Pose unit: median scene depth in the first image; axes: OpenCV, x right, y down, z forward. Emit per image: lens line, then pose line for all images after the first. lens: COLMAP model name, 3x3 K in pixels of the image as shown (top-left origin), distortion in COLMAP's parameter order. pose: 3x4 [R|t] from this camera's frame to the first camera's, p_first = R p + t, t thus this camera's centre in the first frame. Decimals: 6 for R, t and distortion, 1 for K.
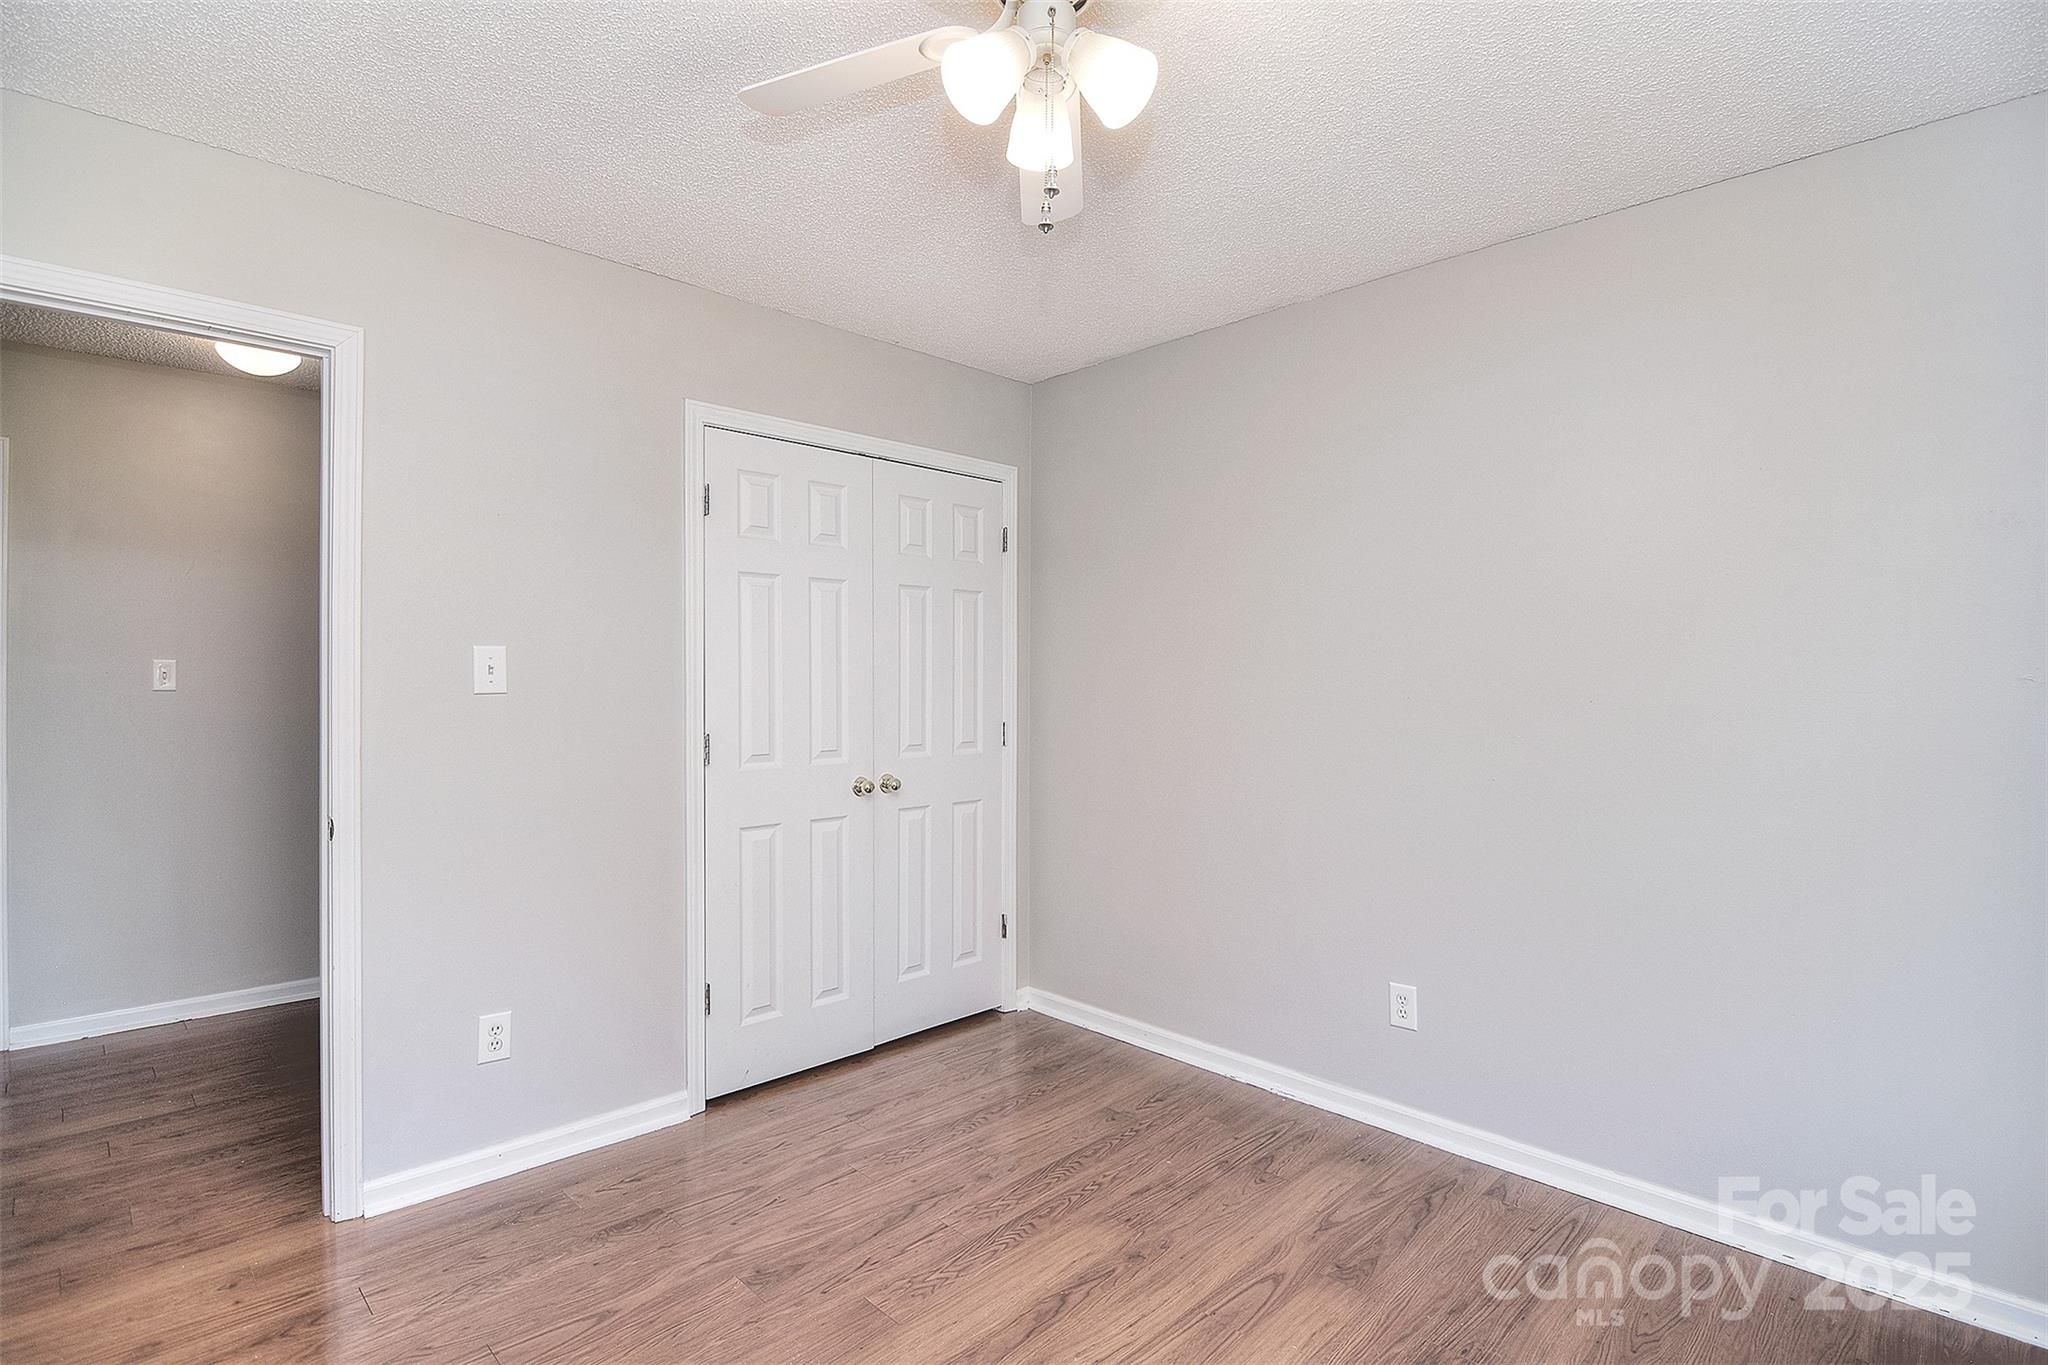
lens RADIAL K [[992.1, 0, 1029.3], [0, 992.1, 684.5], [0, 0, 1]] dist [-0.001801, -0.009258]
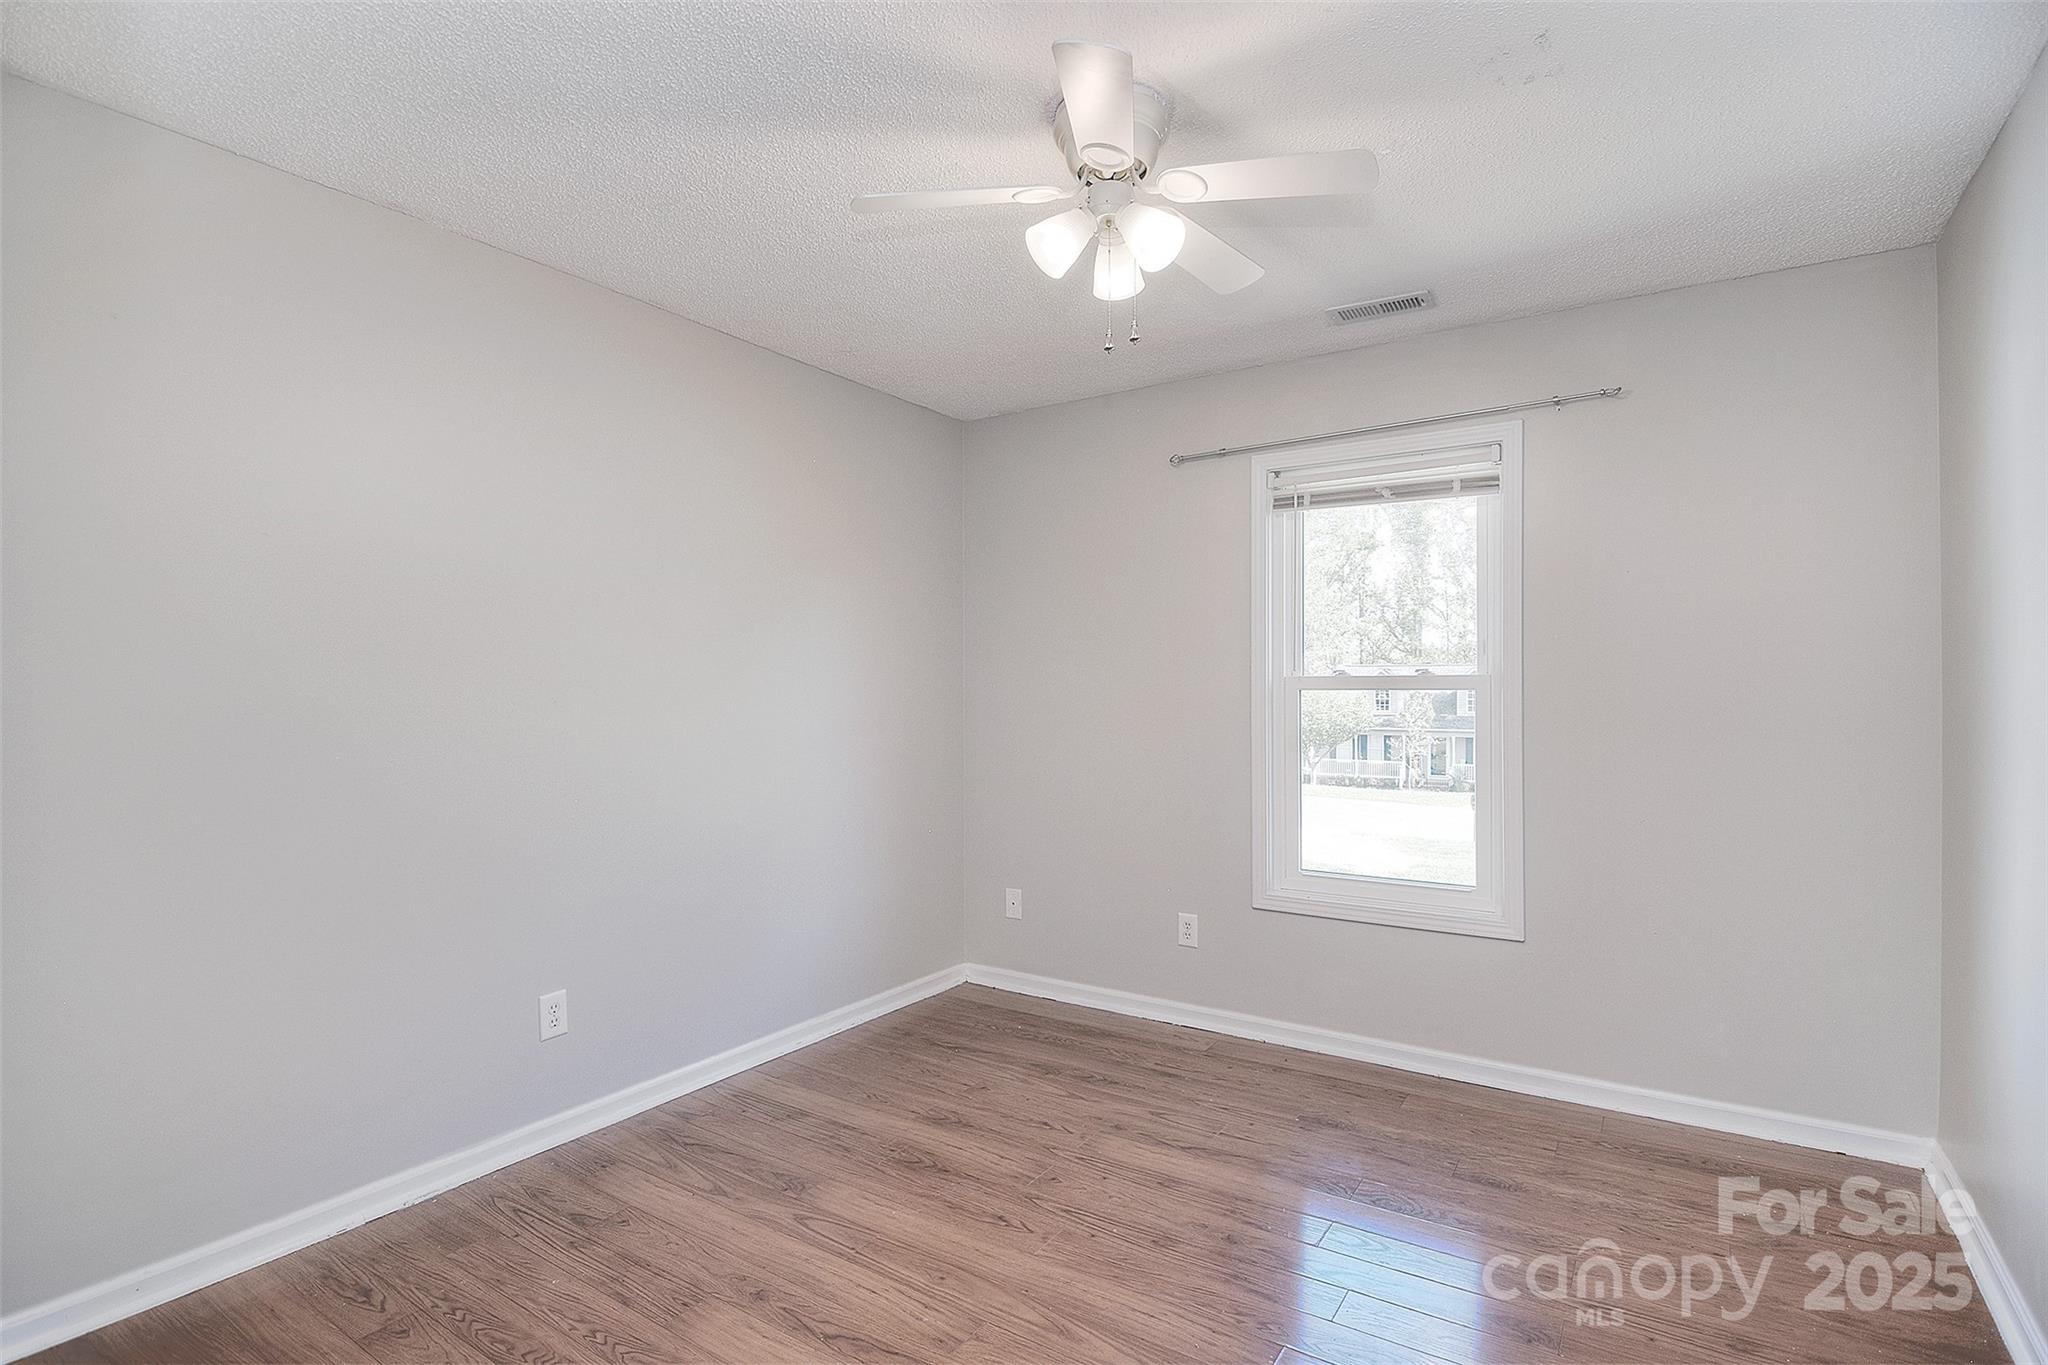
lens RADIAL K [[992.1, 0, 1030.6], [0, 992.1, 667.1], [0, 0, 1]] dist [-0.001801, -0.009258]
pose [[-0.213258, 0.014423, 0.976890, -0.751065], [-0.002882, 0.999877, -0.015392, -0.009931], [-0.976992, -0.006098, -0.213190, 0.807991]]
